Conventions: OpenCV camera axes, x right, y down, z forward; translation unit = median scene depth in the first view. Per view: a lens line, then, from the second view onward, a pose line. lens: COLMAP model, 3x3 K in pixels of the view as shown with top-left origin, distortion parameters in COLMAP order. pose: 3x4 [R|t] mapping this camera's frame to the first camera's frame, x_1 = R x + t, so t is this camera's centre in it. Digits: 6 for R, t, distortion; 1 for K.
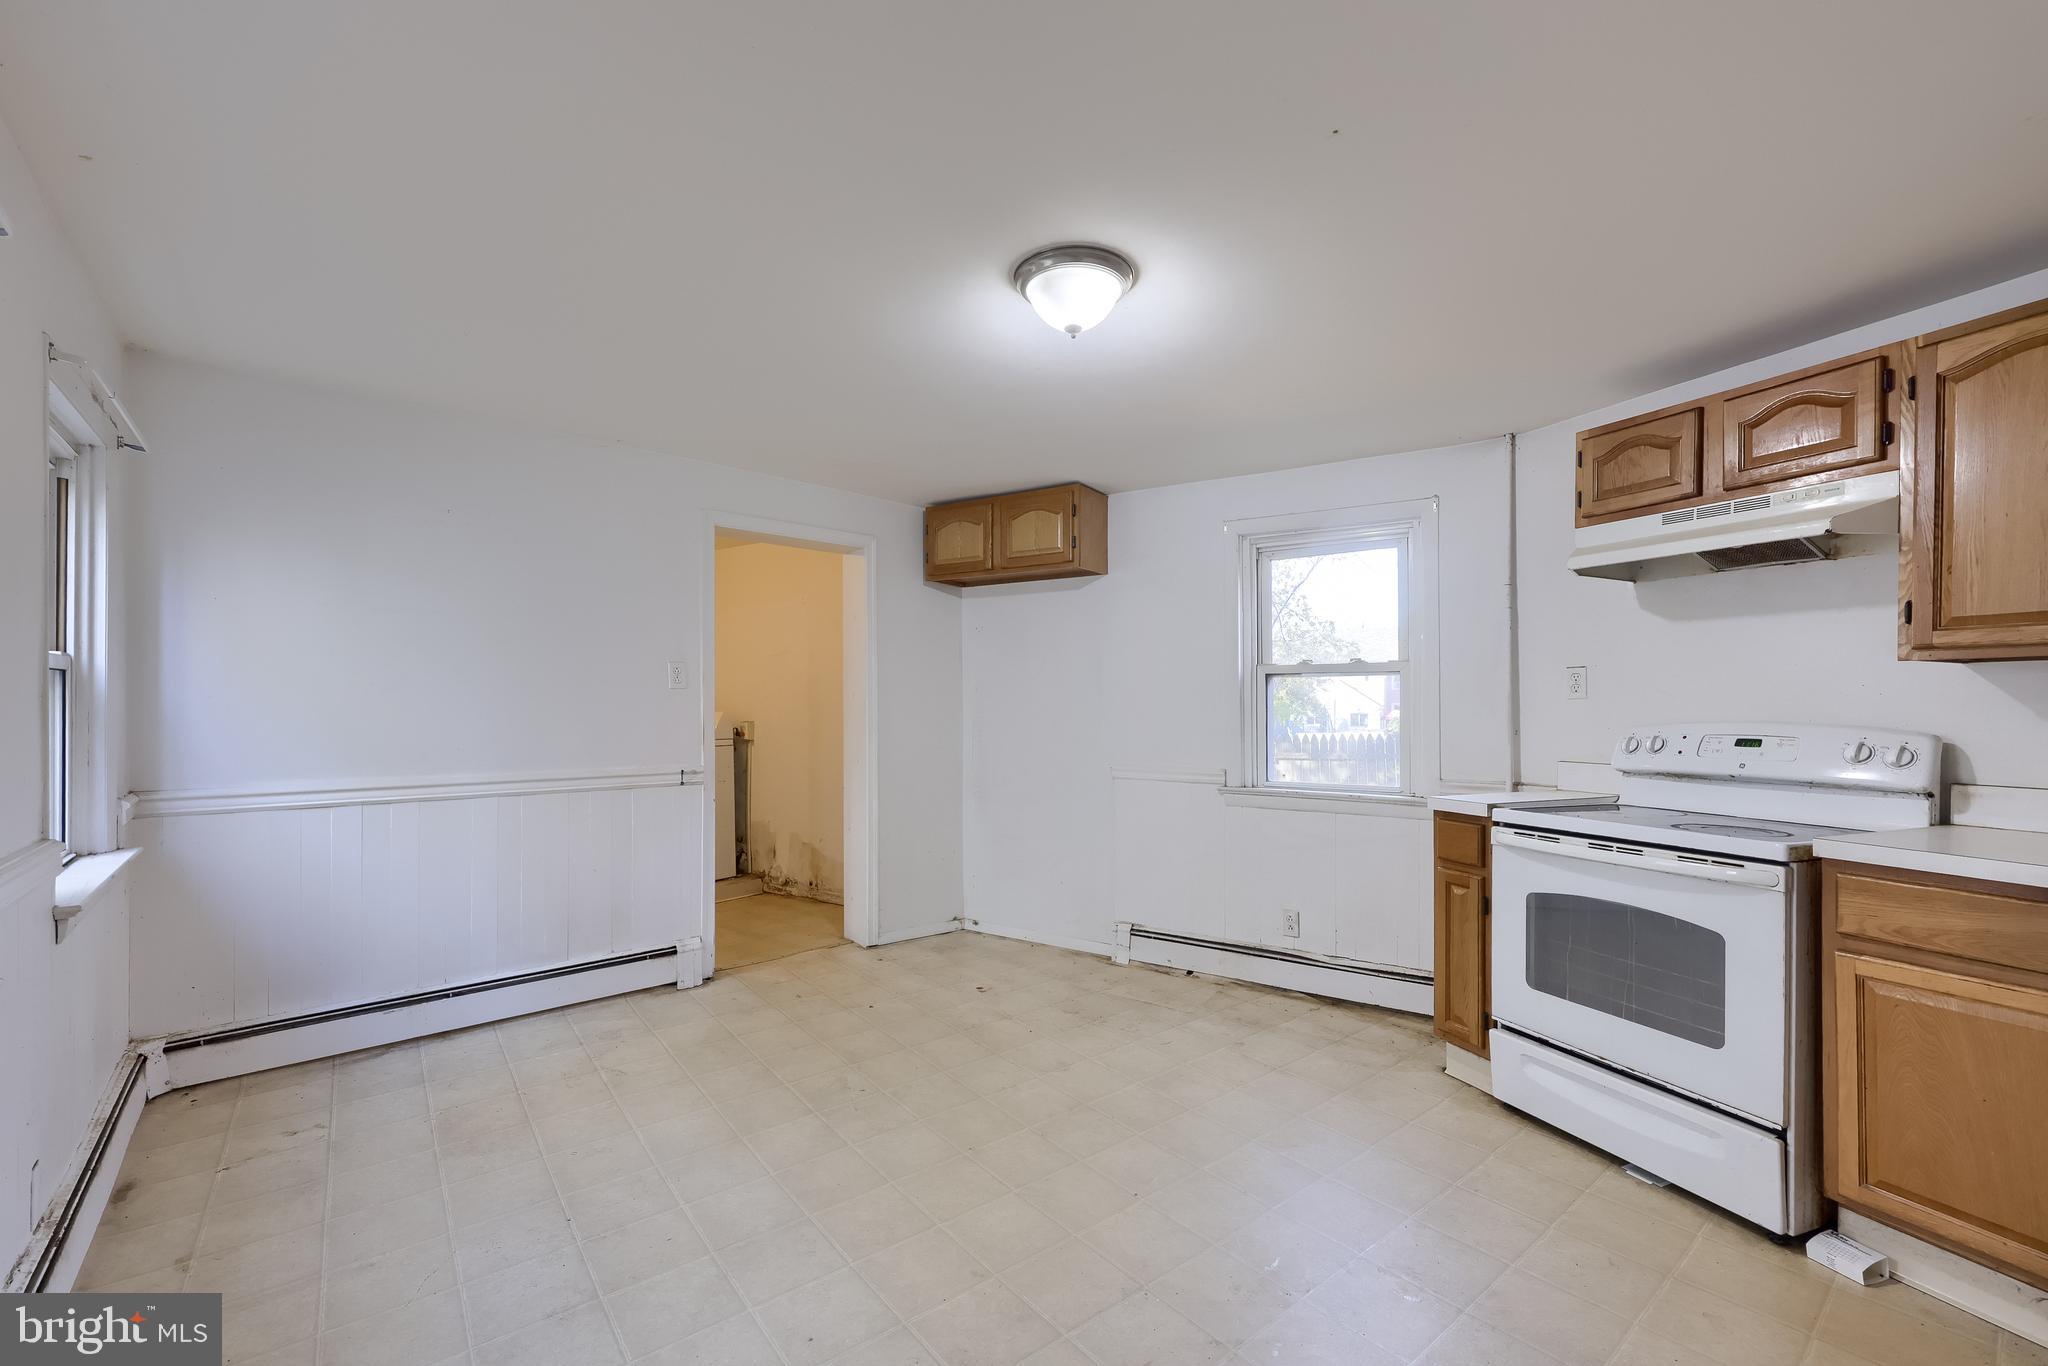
lens RADIAL K [[841.6, 0, 1036.2], [0, 841.6, 684.0], [0, 0, 1]] dist [0.000015, 0.000340]
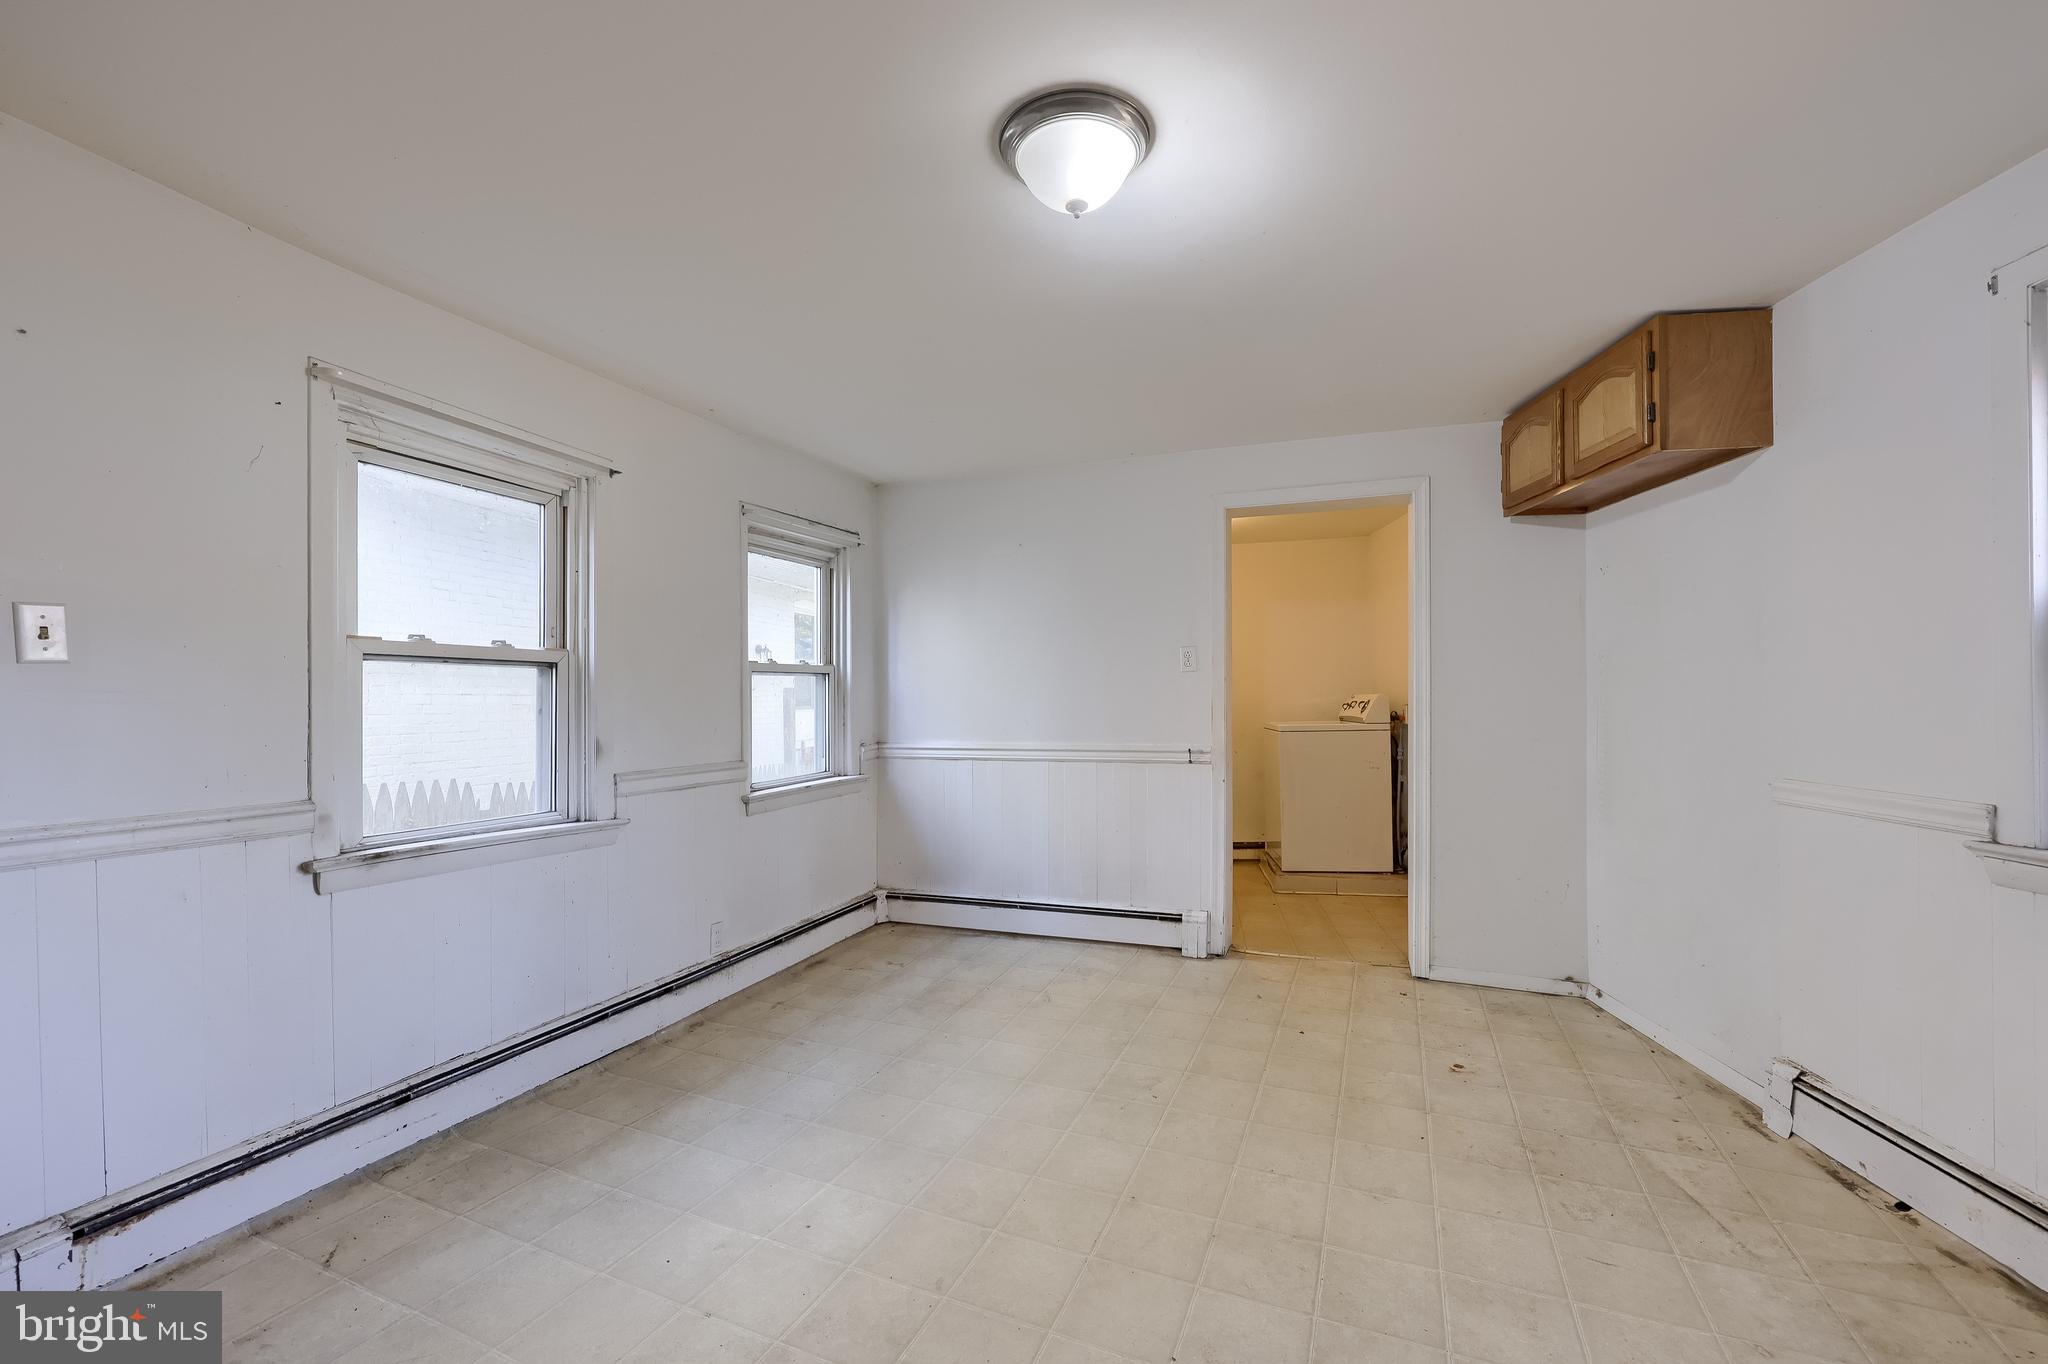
lens RADIAL K [[841.6, 0, 1036.2], [0, 841.6, 683.0], [0, 0, 1]] dist [0.000015, 0.000340]
pose [[0.462332, -0.021763, -0.886440, 0.419887], [0.034987, 0.999368, -0.006287, 0.019782], [0.886016, -0.028107, 0.462801, 0.344455]]
